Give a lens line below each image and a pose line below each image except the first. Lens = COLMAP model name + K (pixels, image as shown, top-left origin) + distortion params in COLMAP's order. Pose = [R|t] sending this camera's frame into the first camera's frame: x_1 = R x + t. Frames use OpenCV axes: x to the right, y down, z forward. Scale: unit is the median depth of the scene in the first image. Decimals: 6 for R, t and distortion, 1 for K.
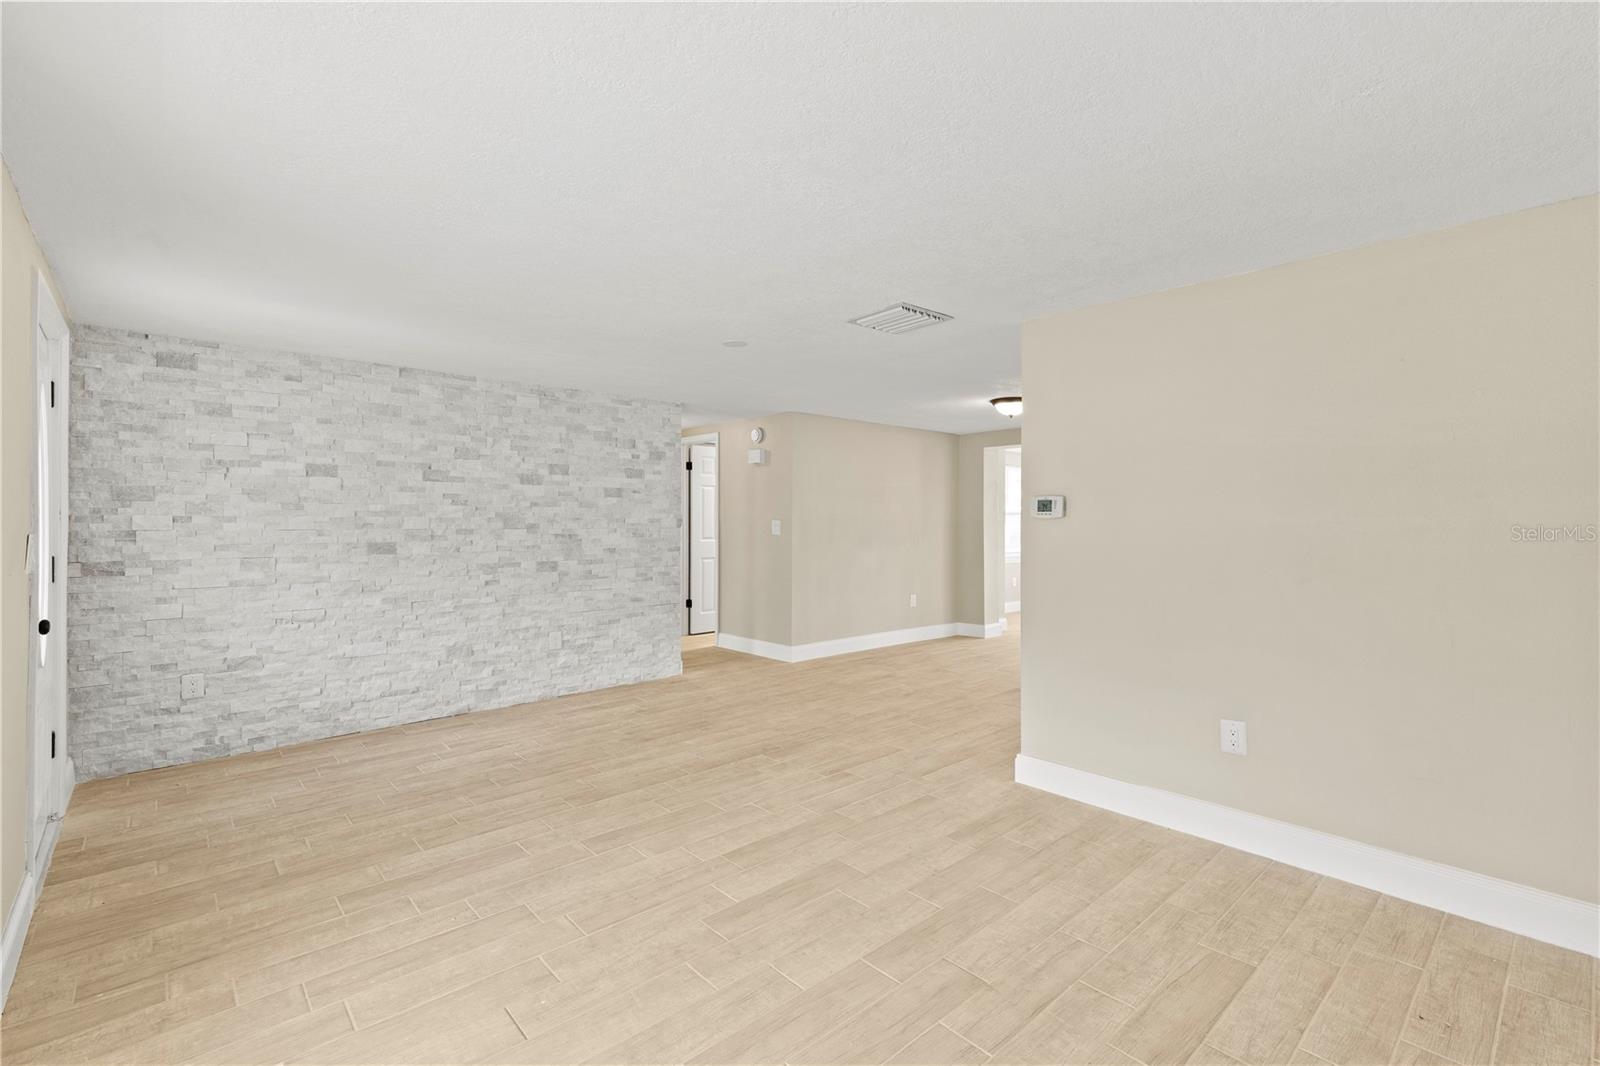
lens RADIAL K [[718.1, 0, 811.8], [0, 718.1, 520.4], [0, 0, 1]] dist [0.001898, -0.000832]
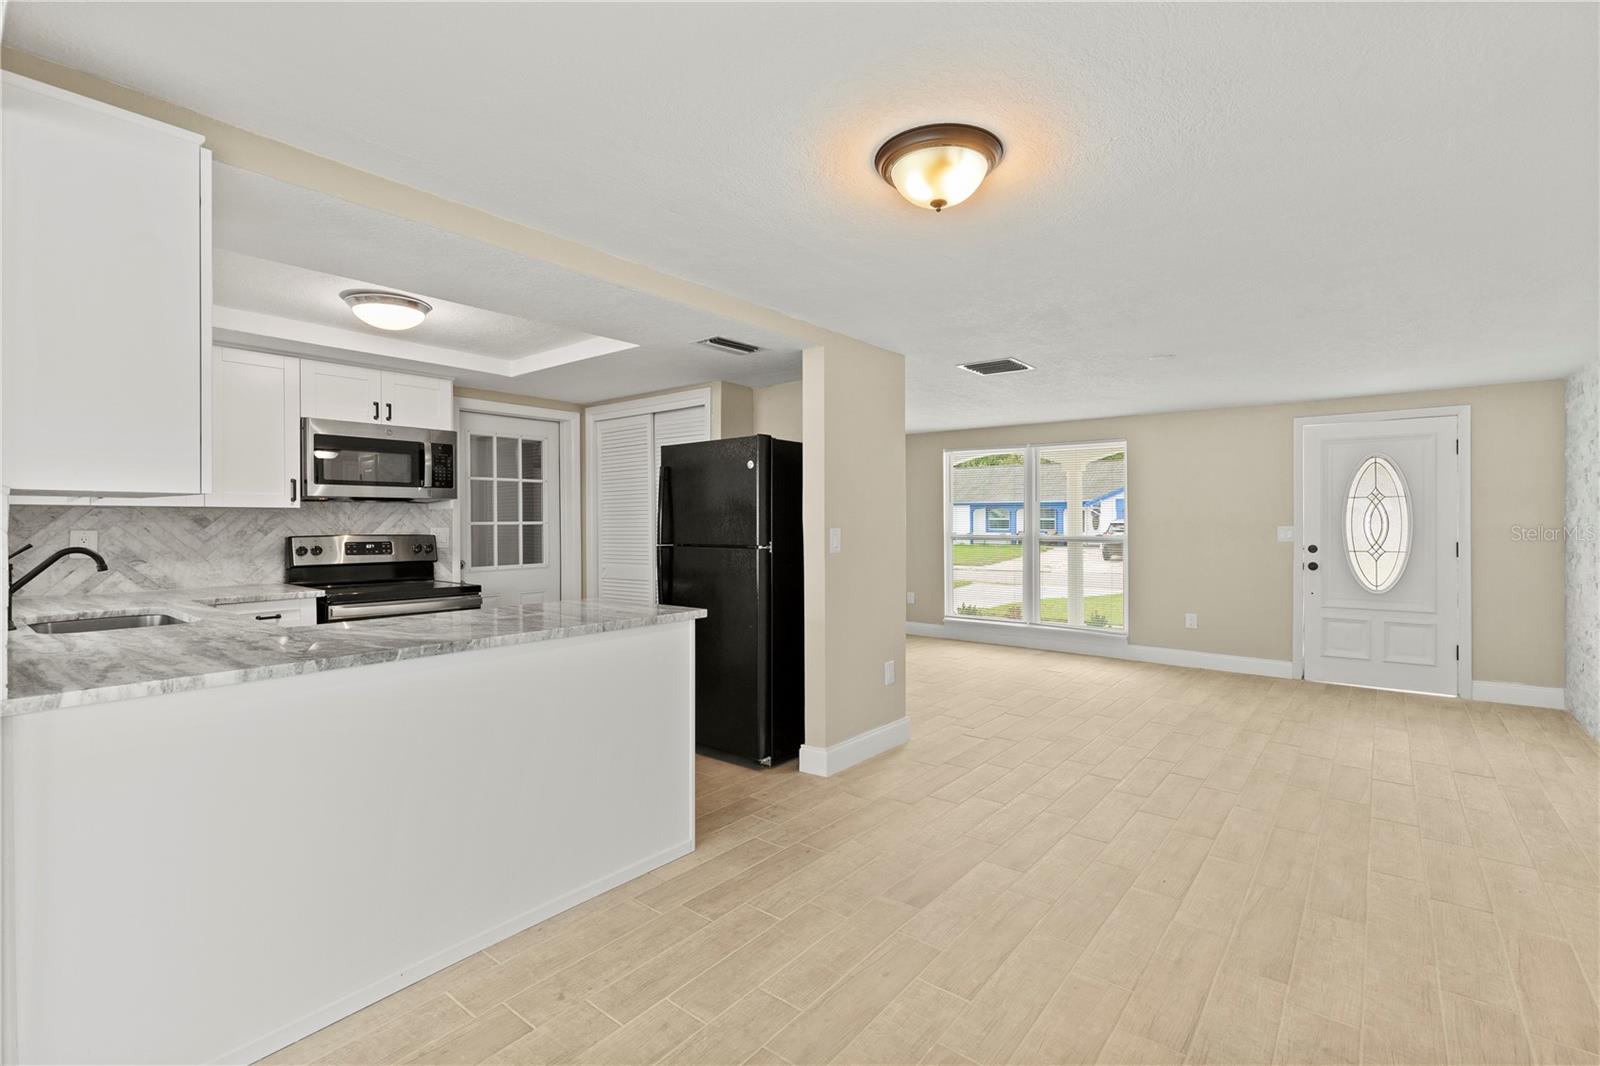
lens RADIAL K [[718.1, 0, 814.1], [0, 718.1, 526.3], [0, 0, 1]] dist [0.001898, -0.000832]
pose [[-0.987750, -0.000816, -0.156045, 0.674366], [-0.002340, 0.999951, 0.009582, -0.003937], [0.156030, 0.009830, -0.987703, 2.314411]]
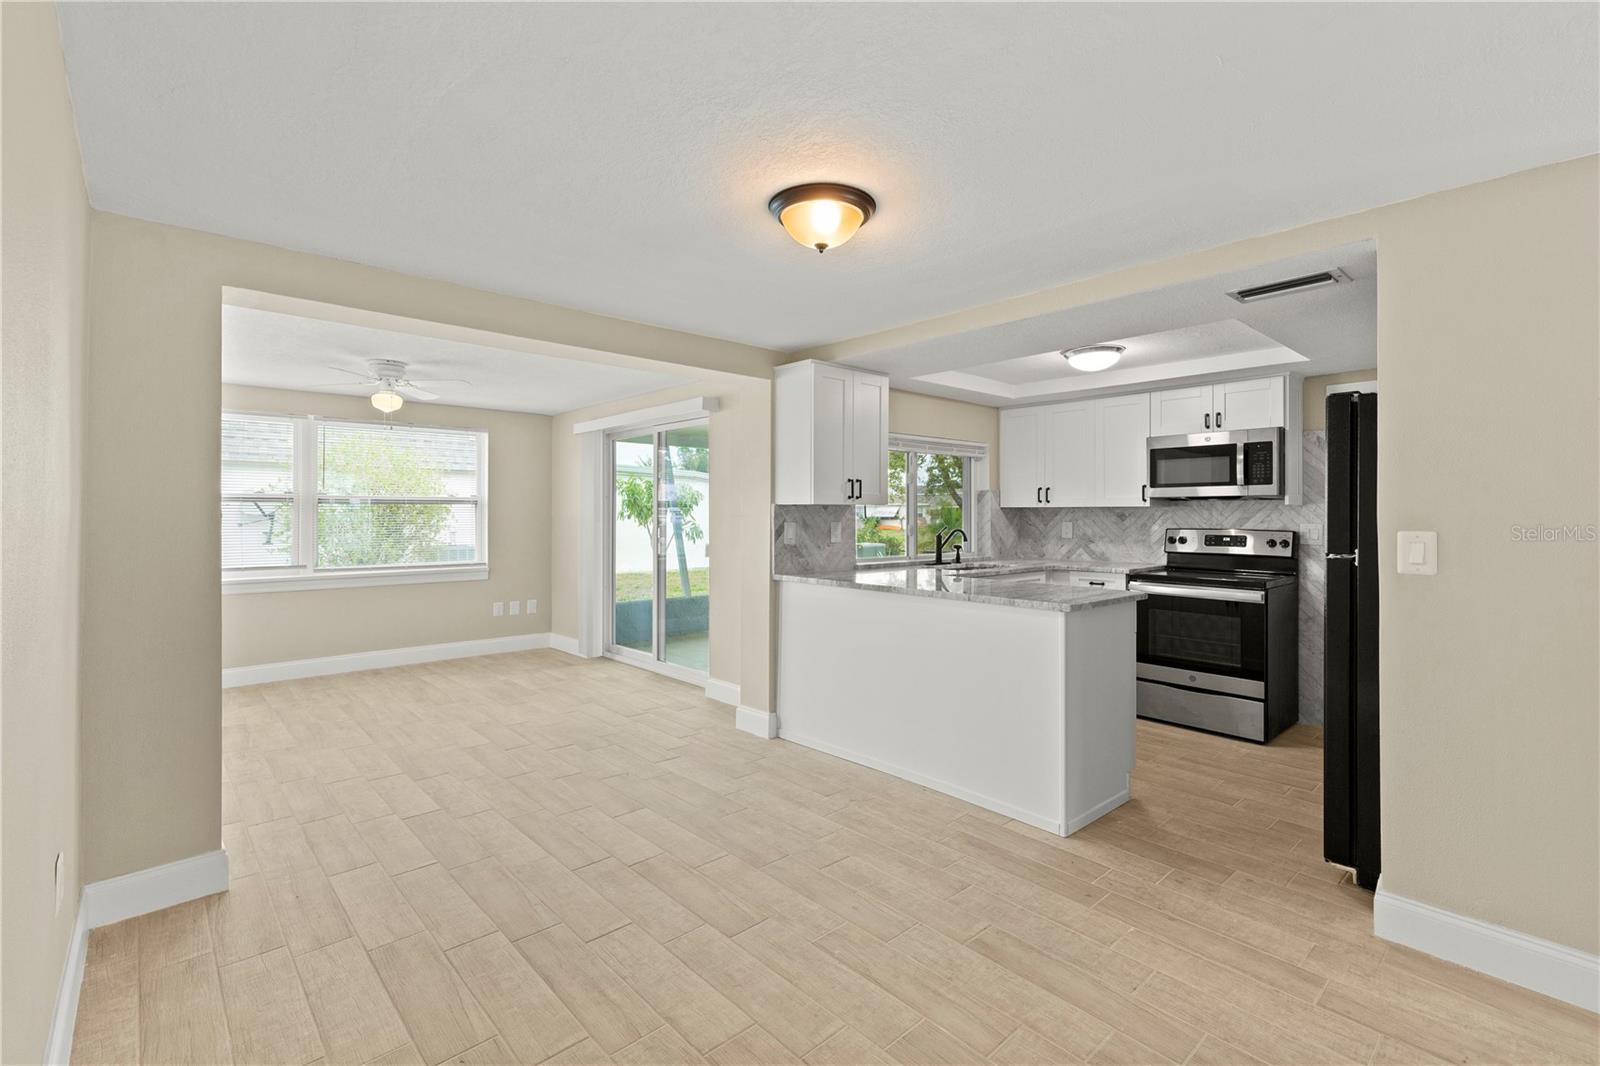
lens RADIAL K [[718.1, 0, 806.5], [0, 718.1, 511.5], [0, 0, 1]] dist [0.001898, -0.000832]
pose [[-0.000267, 0.001571, 0.999999, -0.185828], [-0.001908, 0.999997, -0.001572, -0.005969], [-0.999998, -0.001909, -0.000264, 1.775386]]
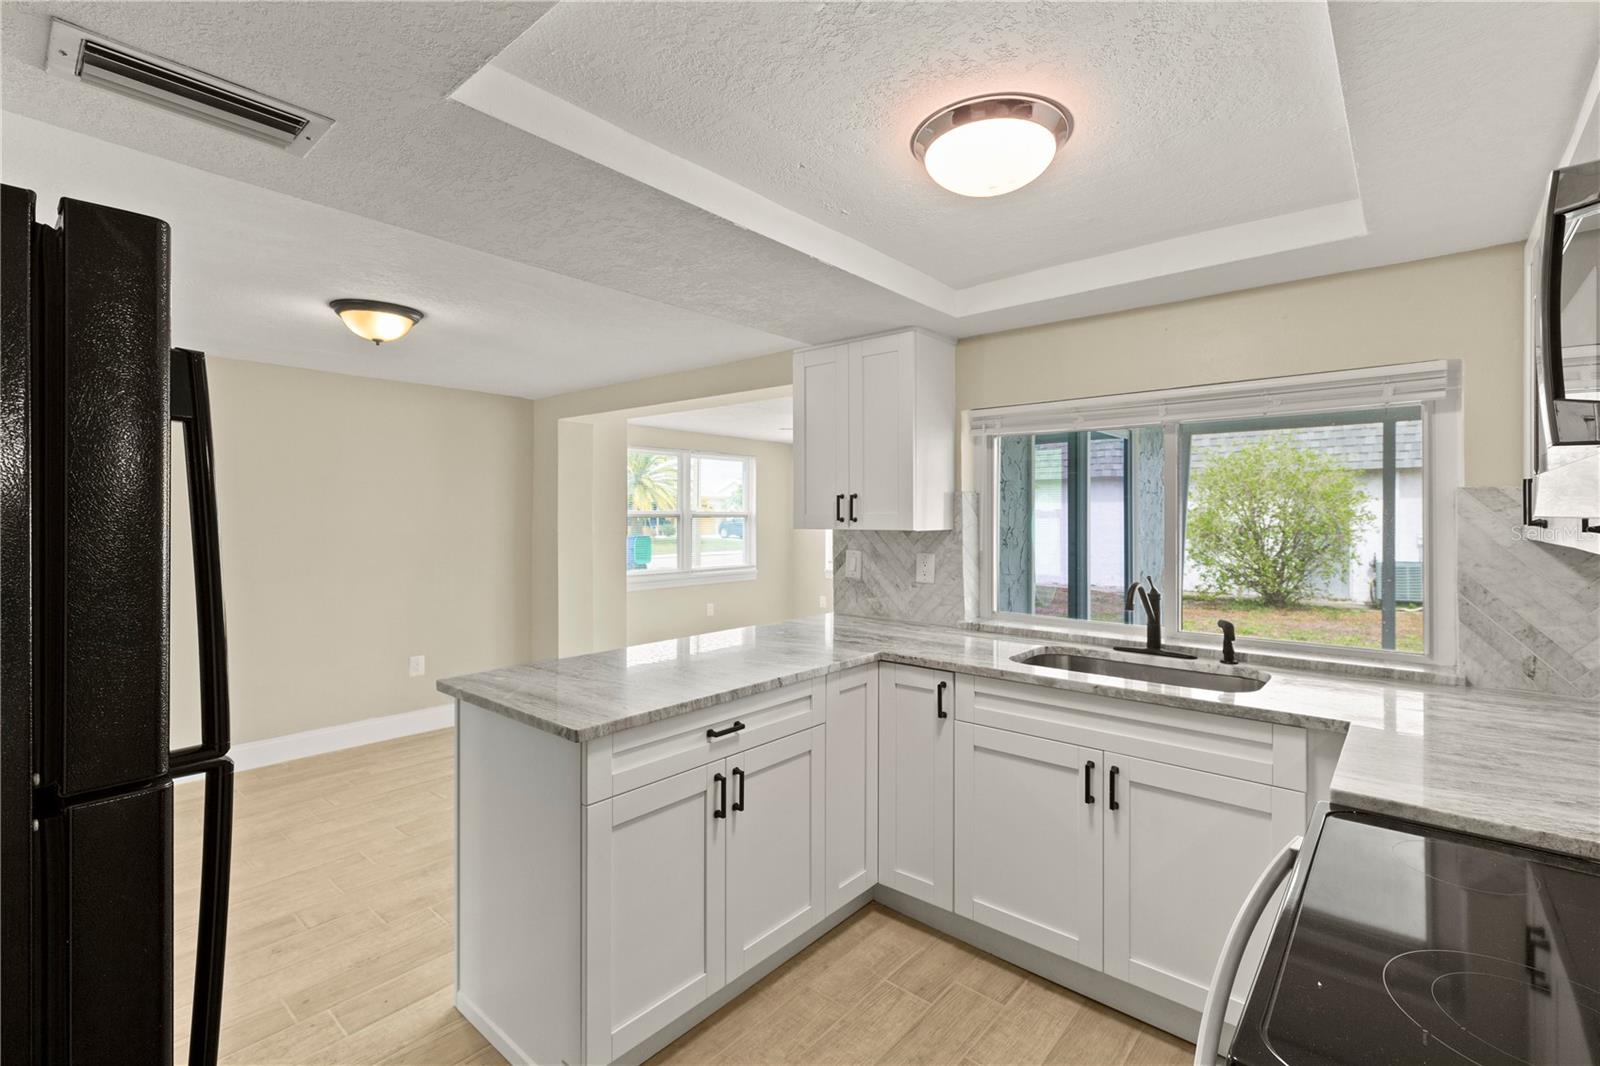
lens RADIAL K [[718.1, 0, 815.6], [0, 718.1, 513.1], [0, 0, 1]] dist [0.001898, -0.000832]
pose [[0.991026, -0.000816, 0.133664, 0.910600], [0.001019, 0.999998, -0.001449, -0.039637], [-0.133663, 0.001572, 0.991026, 0.800743]]
